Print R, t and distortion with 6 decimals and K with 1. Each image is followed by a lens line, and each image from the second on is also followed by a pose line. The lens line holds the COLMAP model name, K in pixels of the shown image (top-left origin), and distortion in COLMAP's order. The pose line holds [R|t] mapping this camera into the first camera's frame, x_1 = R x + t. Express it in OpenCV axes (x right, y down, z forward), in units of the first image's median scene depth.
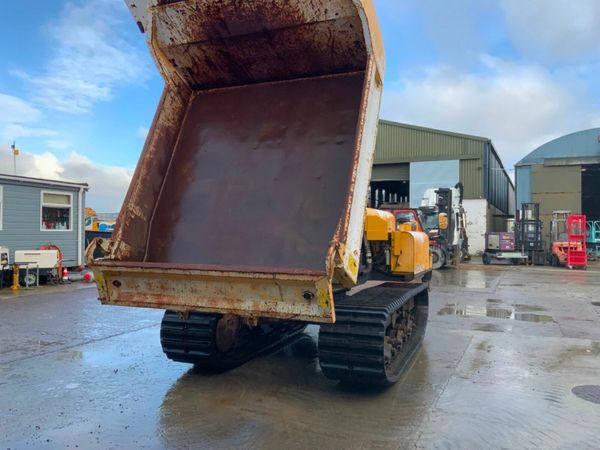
lens RADIAL K [[490.2, 0, 300.0], [0, 490.2, 225.0], [0, 0, 1]] dist [0.101135, -0.174427]
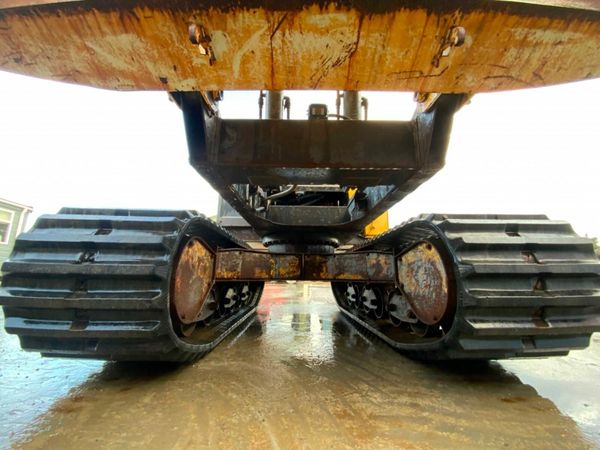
lens RADIAL K [[242.5, 0, 300.0], [0, 242.5, 225.0], [0, 0, 1]] dist [0.023638, -0.019349]
pose [[0.924069, 0.081160, 0.373510, -0.147793], [-0.010567, 0.982248, -0.187290, 0.206512], [-0.382080, 0.169122, 0.908522, 0.734885]]
